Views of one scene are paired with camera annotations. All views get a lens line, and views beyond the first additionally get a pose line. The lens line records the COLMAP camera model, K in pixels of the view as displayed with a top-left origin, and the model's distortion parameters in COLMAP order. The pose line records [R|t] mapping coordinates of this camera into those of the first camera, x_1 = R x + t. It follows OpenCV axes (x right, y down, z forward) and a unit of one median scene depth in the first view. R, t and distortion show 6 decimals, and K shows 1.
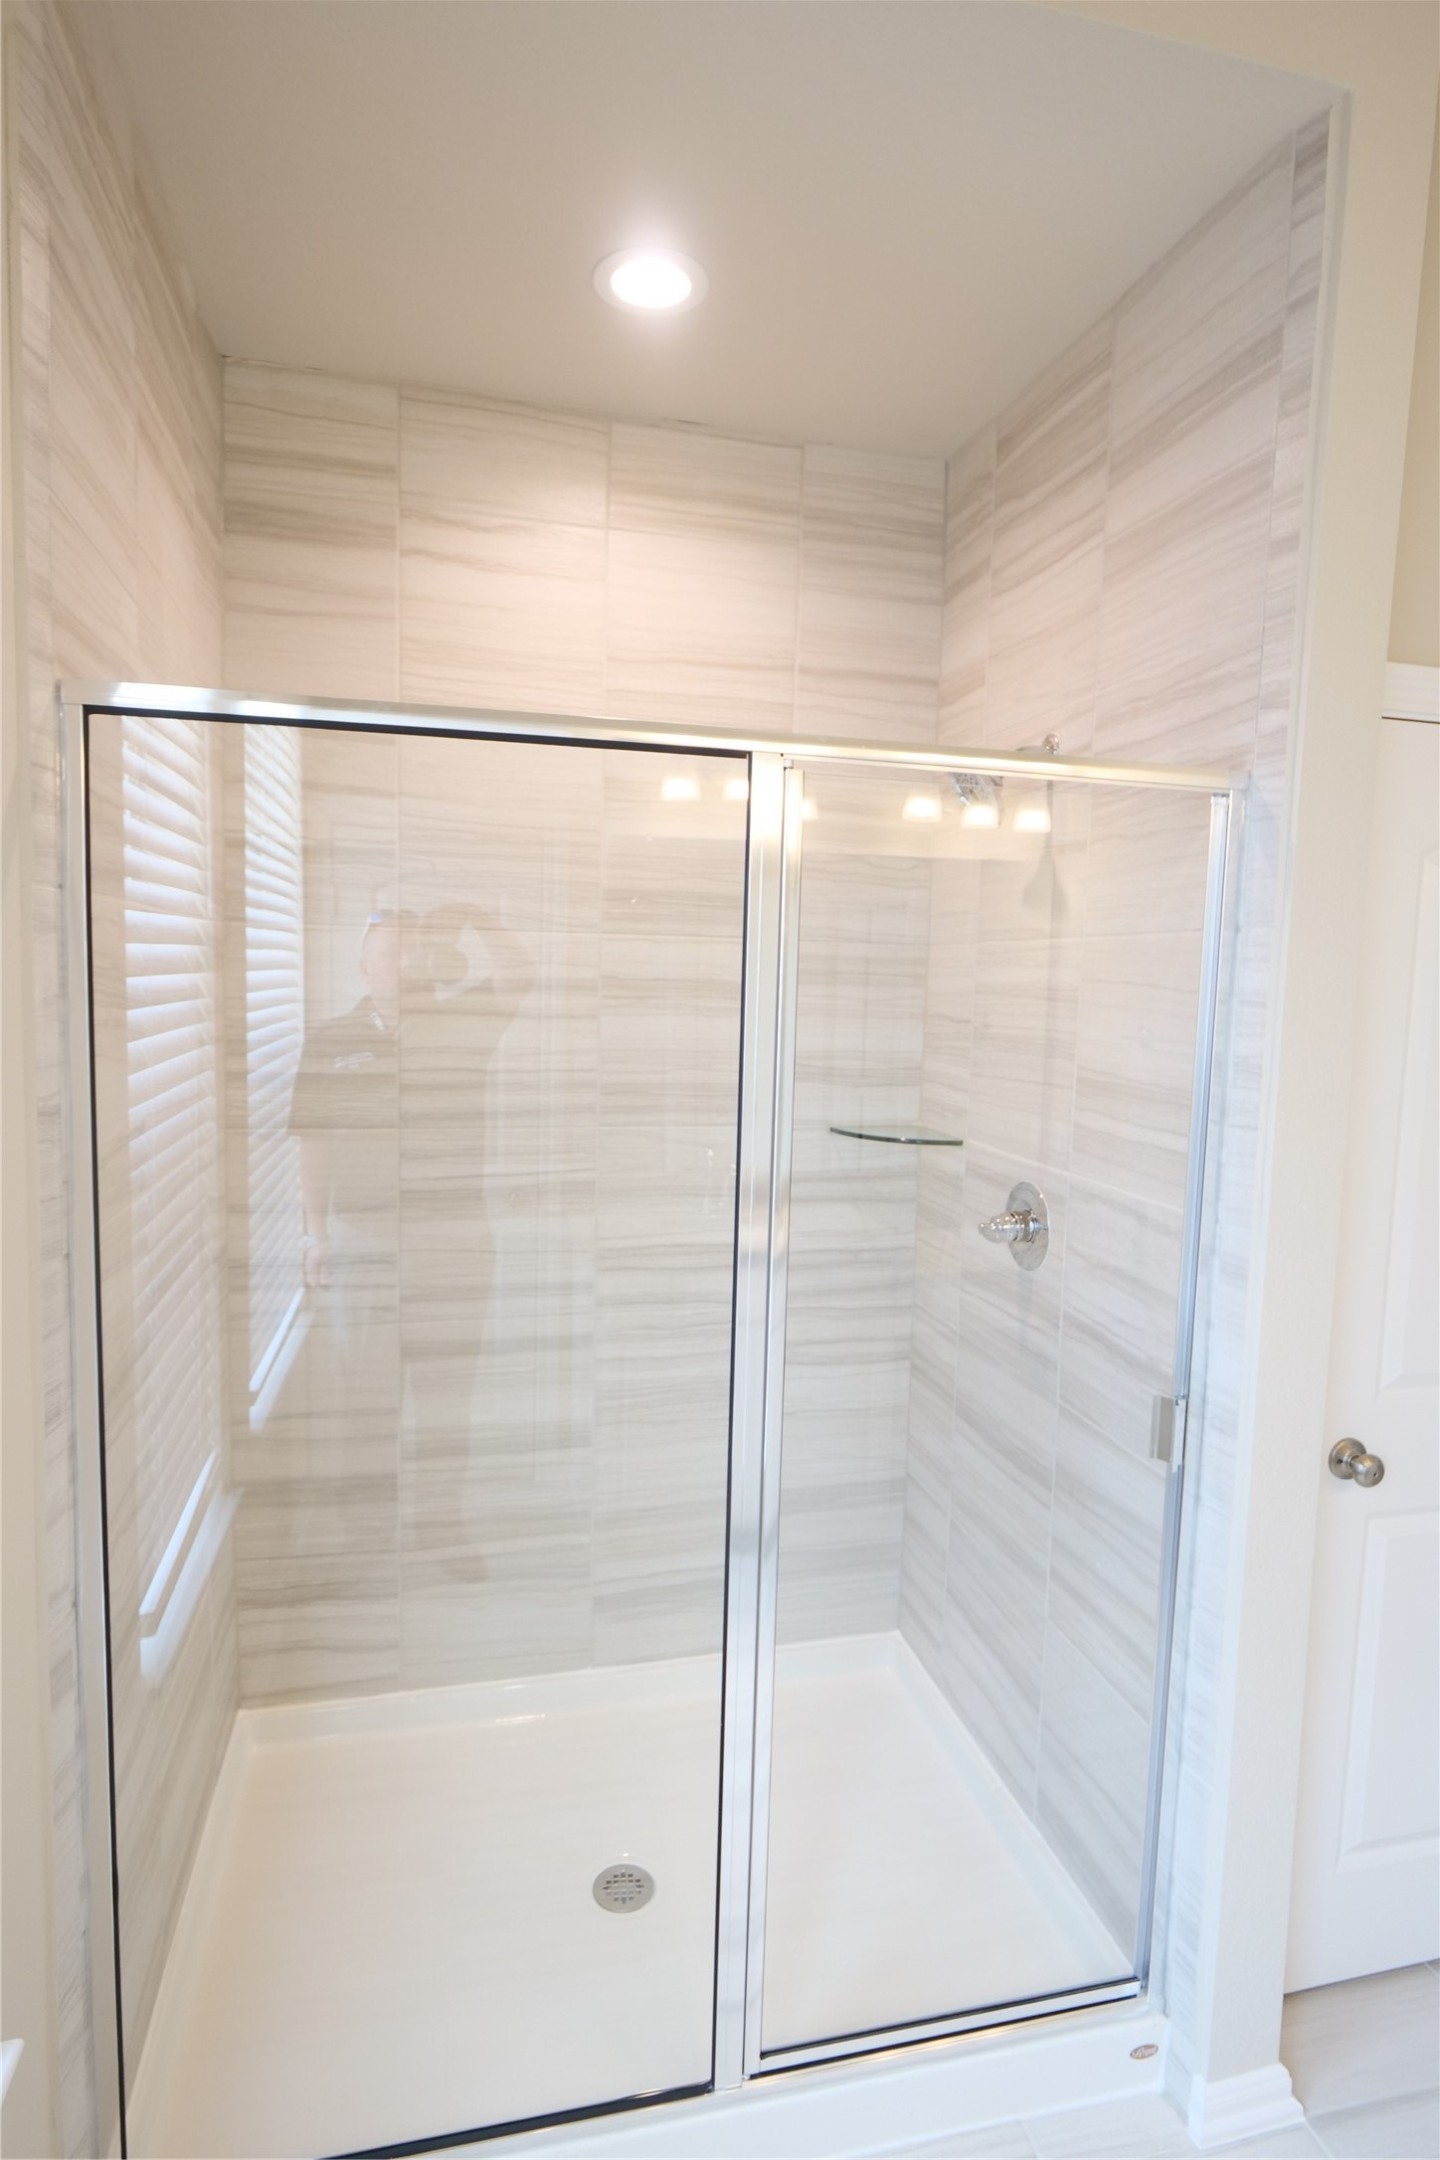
lens RADIAL K [[1153.3, 0, 724.0], [0, 1153.3, 1078.3], [0, 0, 1]] dist [-0.001003, -0.000848]
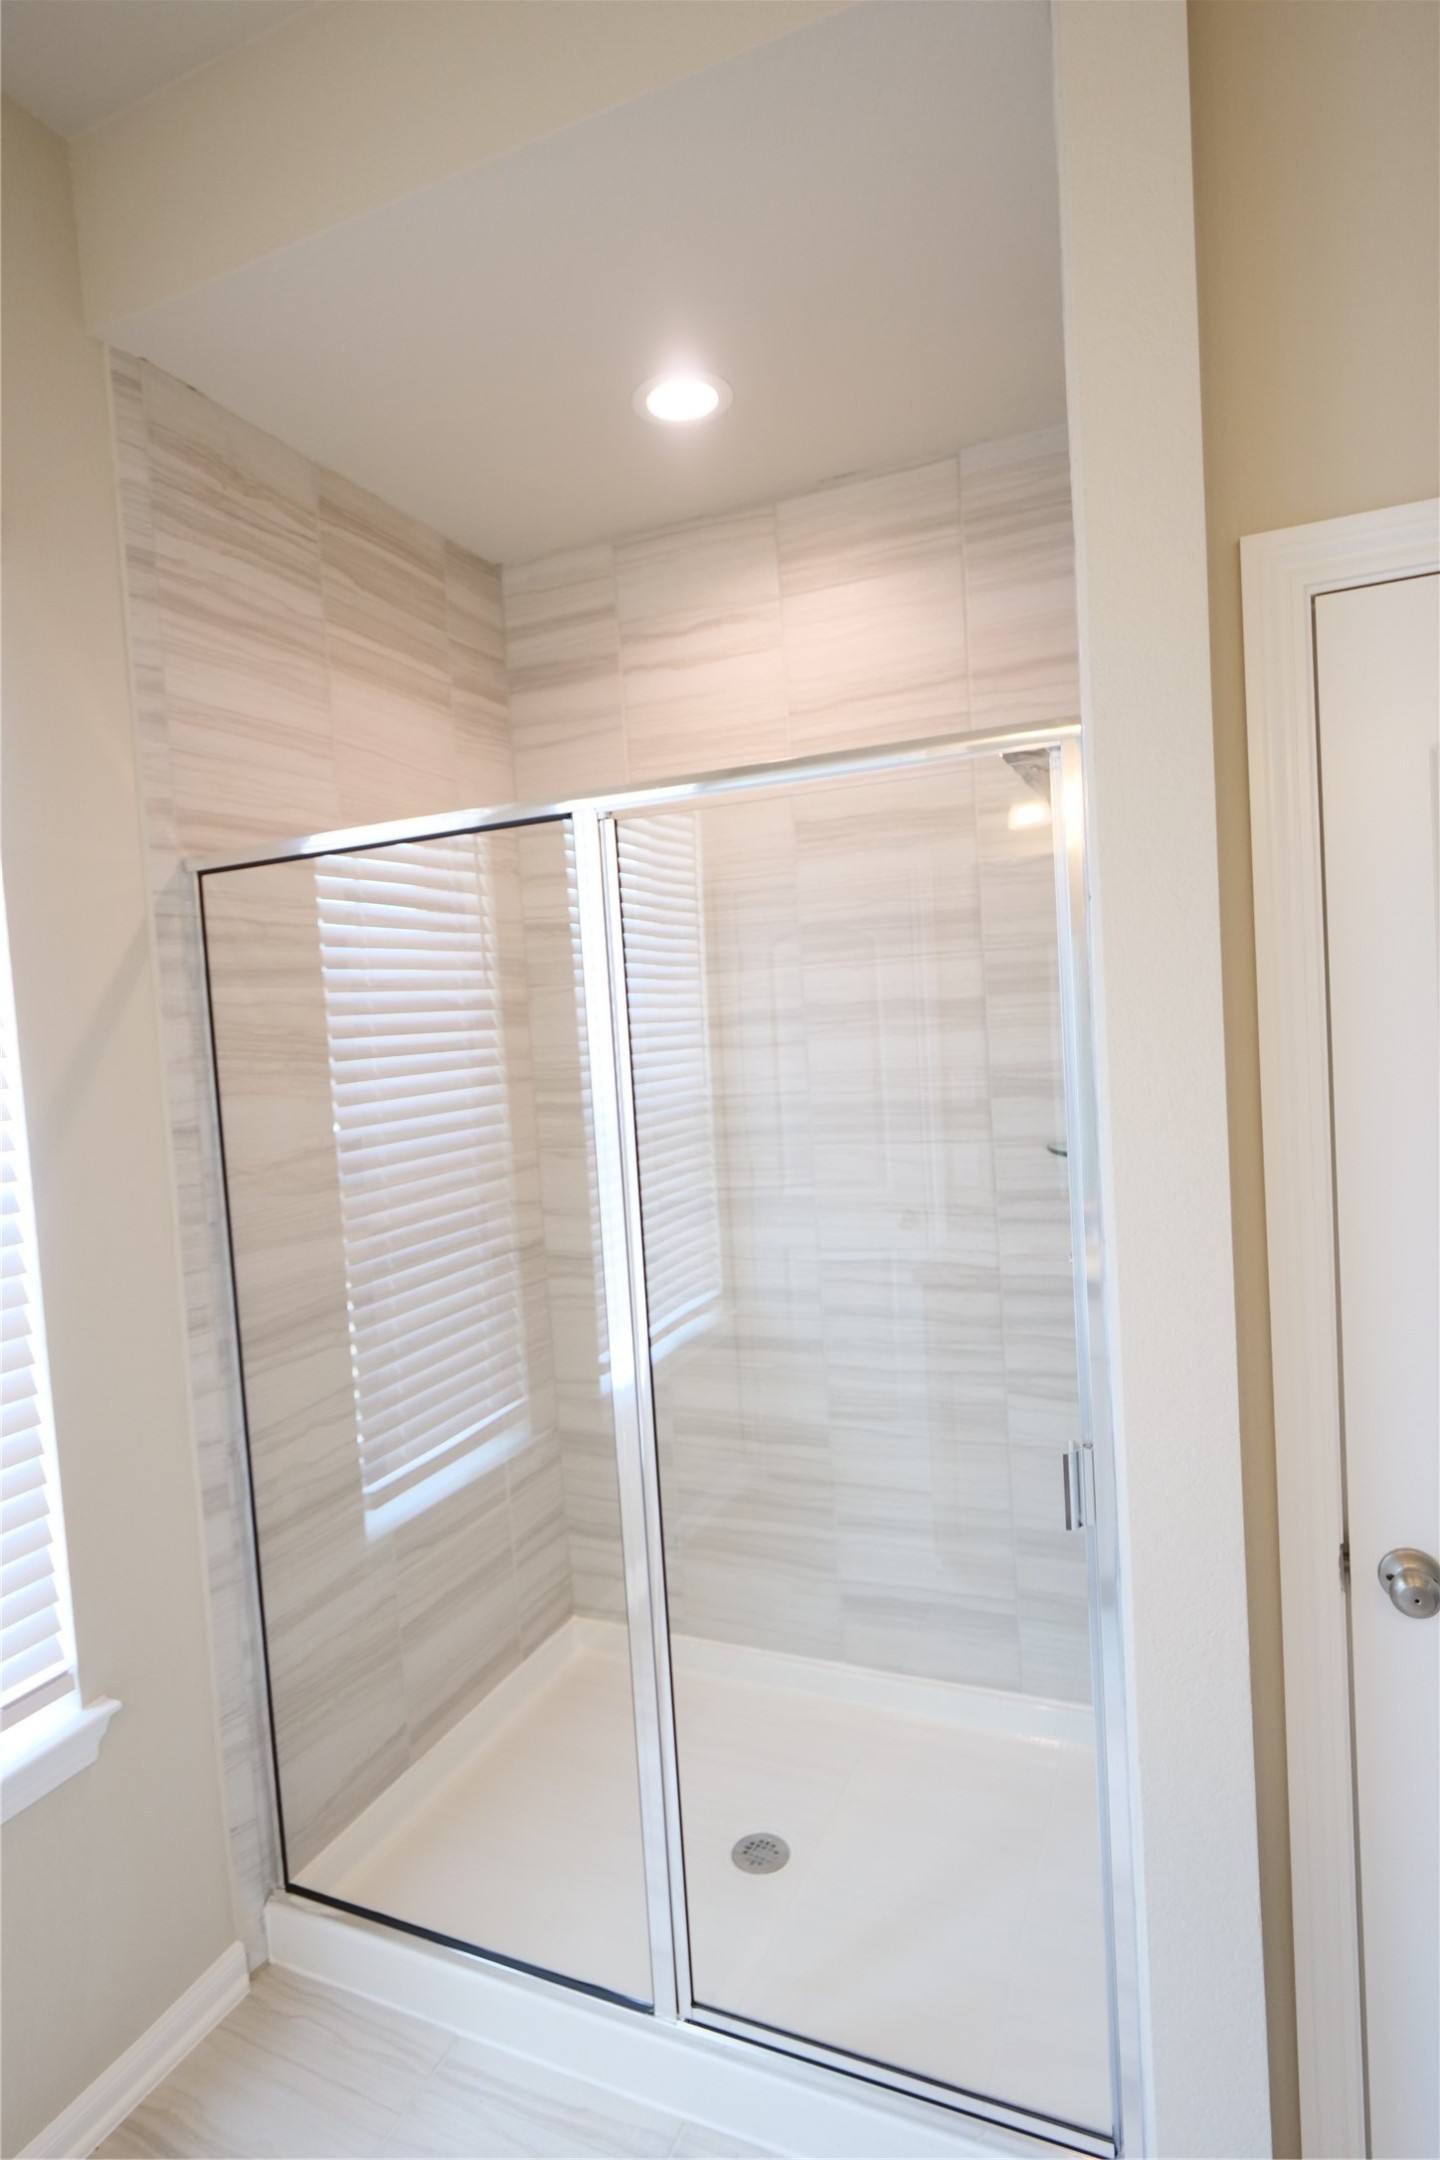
lens RADIAL K [[1153.3, 0, 724.0], [0, 1153.3, 1078.3], [0, 0, 1]] dist [-0.001003, -0.000848]
pose [[0.788111, -0.045223, -0.613870, 0.524949], [0.026992, 0.998877, -0.038932, 0.021161], [0.614941, 0.014114, 0.788447, 0.112068]]
